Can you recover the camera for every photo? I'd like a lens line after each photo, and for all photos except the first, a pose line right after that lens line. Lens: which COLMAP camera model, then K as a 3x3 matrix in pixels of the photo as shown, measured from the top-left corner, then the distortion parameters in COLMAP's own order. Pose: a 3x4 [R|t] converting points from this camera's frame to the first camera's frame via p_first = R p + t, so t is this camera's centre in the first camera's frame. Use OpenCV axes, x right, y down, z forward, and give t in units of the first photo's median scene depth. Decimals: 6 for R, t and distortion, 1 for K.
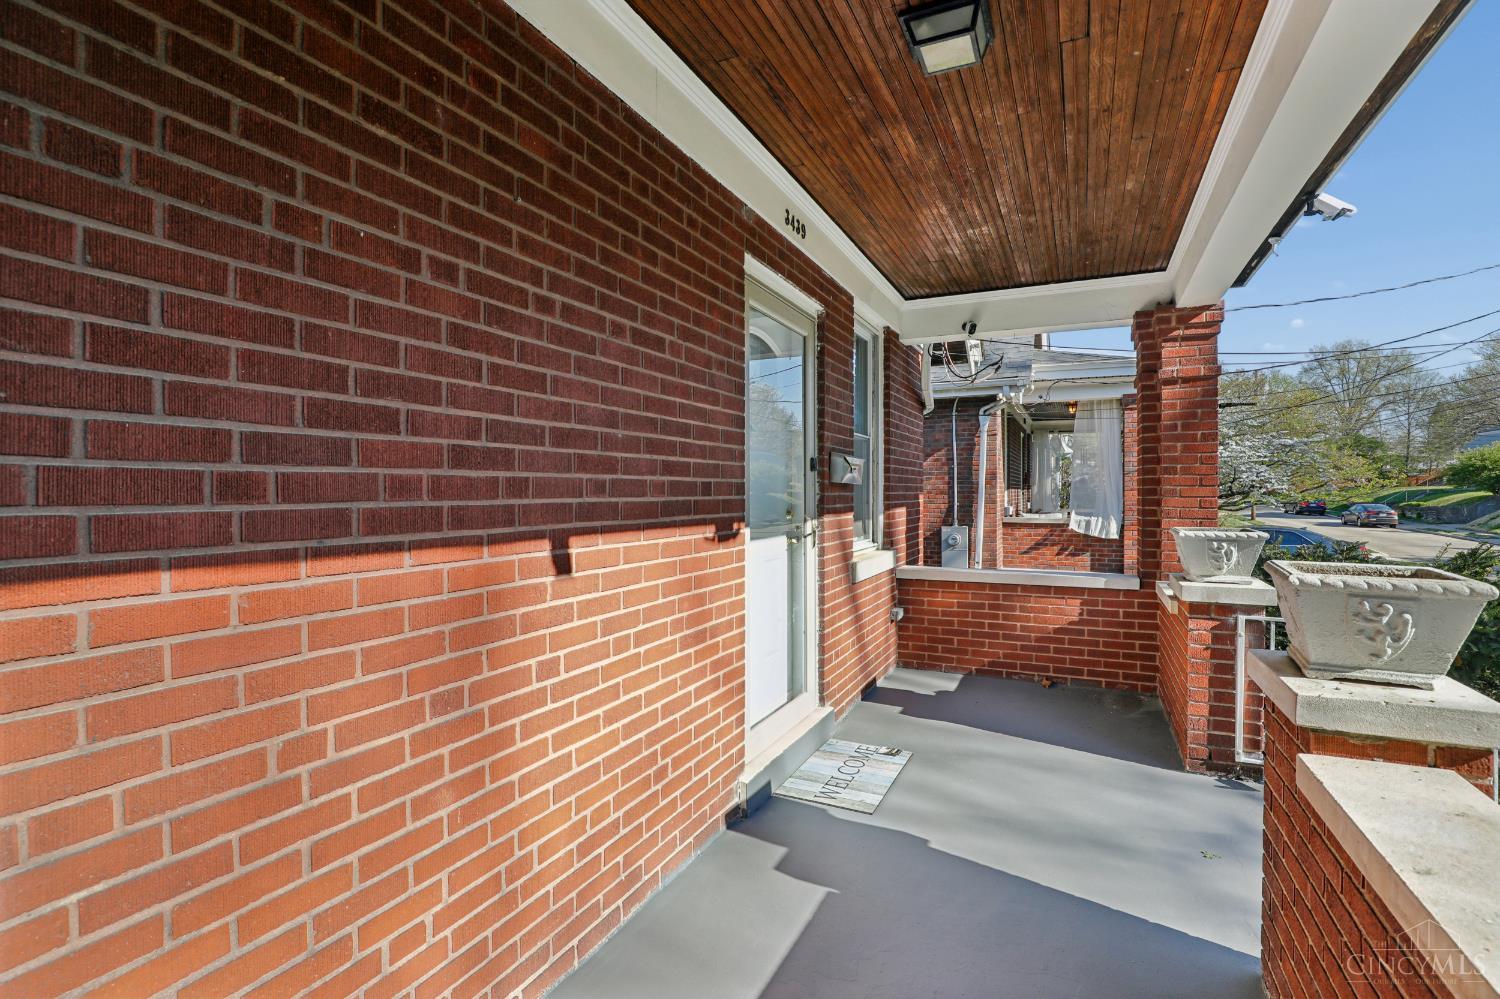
lens RADIAL K [[693.5, 0, 748.8], [0, 693.5, 488.9], [0, 0, 1]] dist [-0.036568, 0.007056]
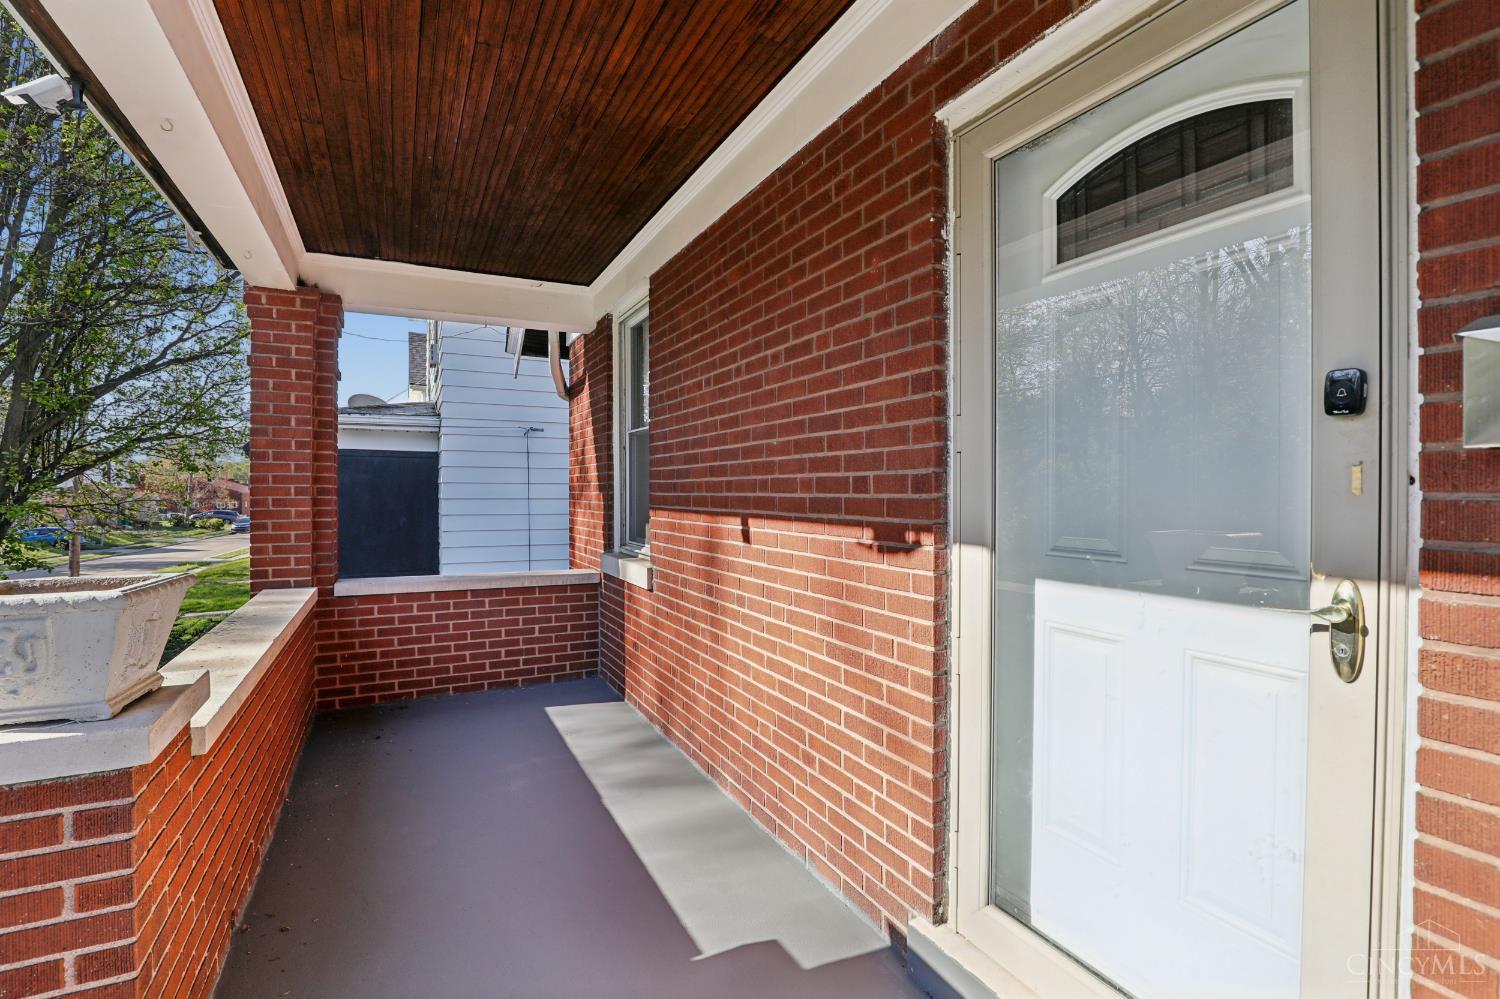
lens RADIAL K [[693.5, 0, 748.8], [0, 693.5, 488.9], [0, 0, 1]] dist [-0.036568, 0.007056]
pose [[-0.608897, -0.000271, -0.793249, 0.758374], [0.003181, 0.999991, -0.002783, 0.007750], [0.793243, -0.004217, -0.608891, 1.572563]]
